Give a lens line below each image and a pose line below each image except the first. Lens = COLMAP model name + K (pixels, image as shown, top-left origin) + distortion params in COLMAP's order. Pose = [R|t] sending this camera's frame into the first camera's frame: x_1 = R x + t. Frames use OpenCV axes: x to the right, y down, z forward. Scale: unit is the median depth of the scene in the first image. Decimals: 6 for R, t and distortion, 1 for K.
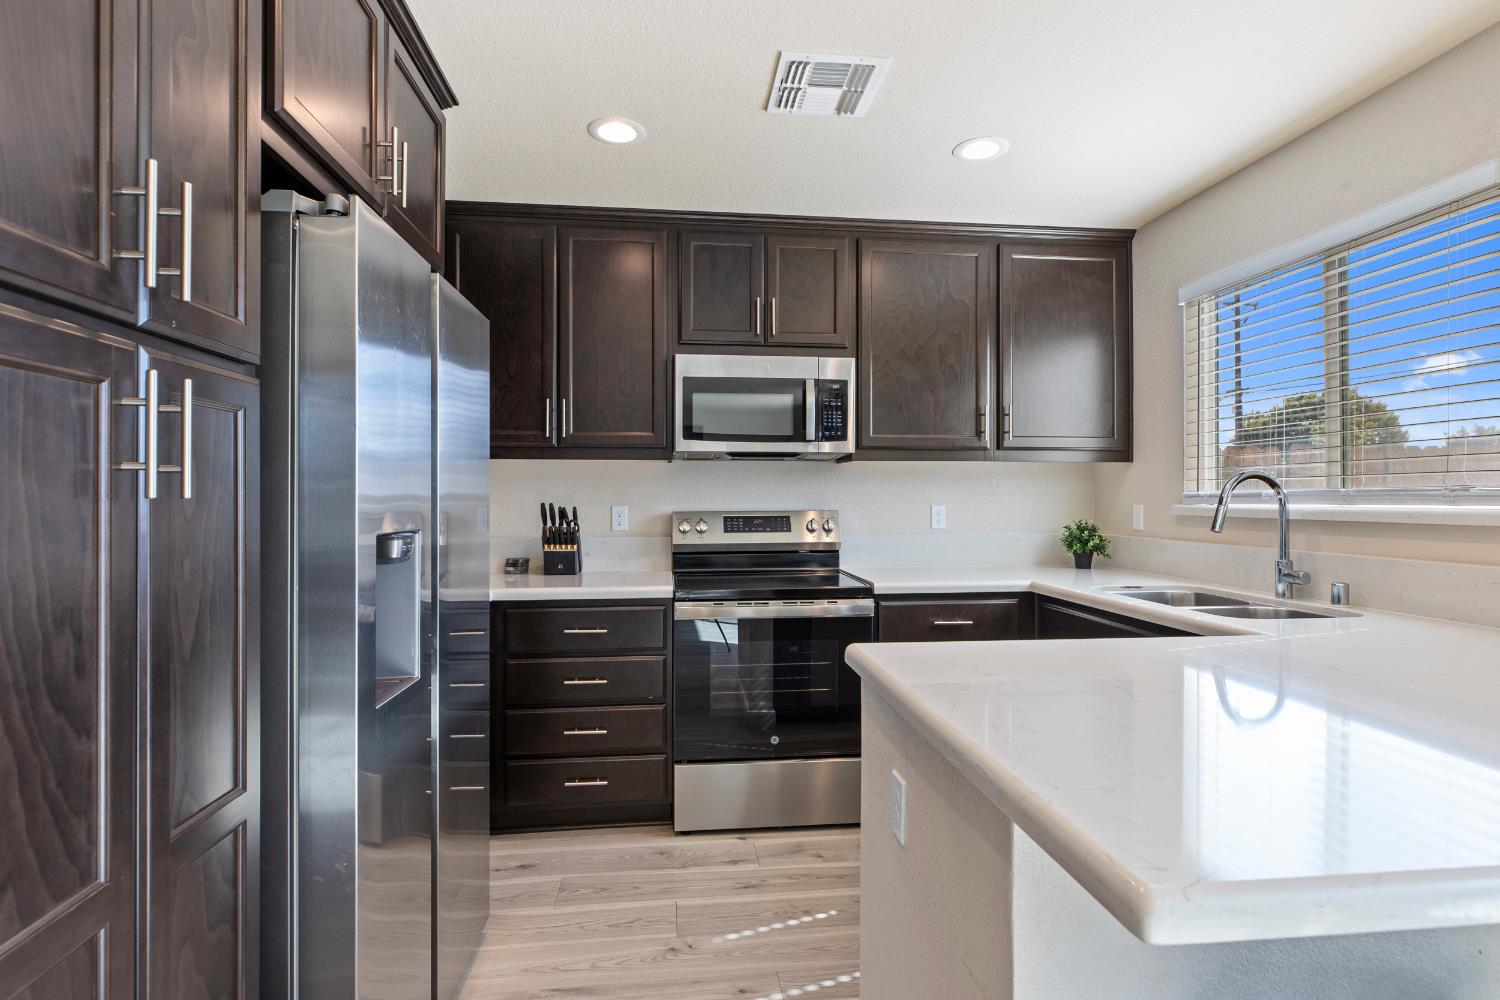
lens RADIAL K [[766.2, 0, 750.1], [0, 766.2, 496.0], [0, 0, 1]] dist [0.003618, 0.000159]
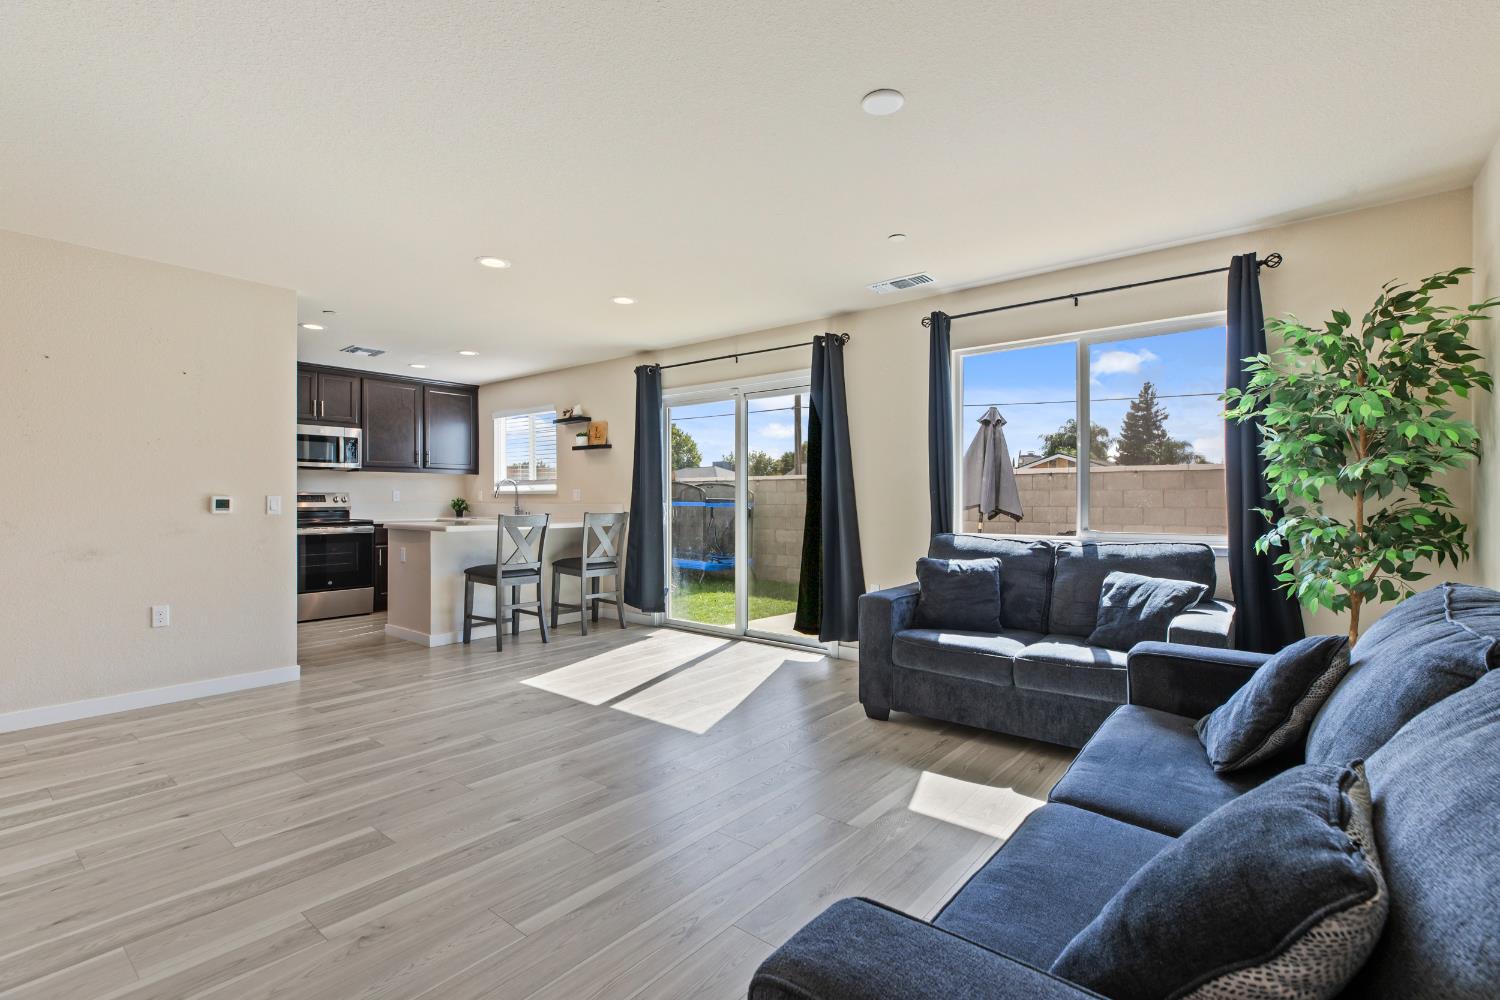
lens RADIAL K [[690.7, 0, 752.7], [0, 690.7, 498.4], [0, 0, 1]] dist [0.010268, -0.001270]
pose [[0.717822, 0.000413, 0.696226, -0.476622], [-0.002591, 0.999994, 0.002079, 0.029809], [-0.696222, -0.003296, 0.717819, -1.363187]]
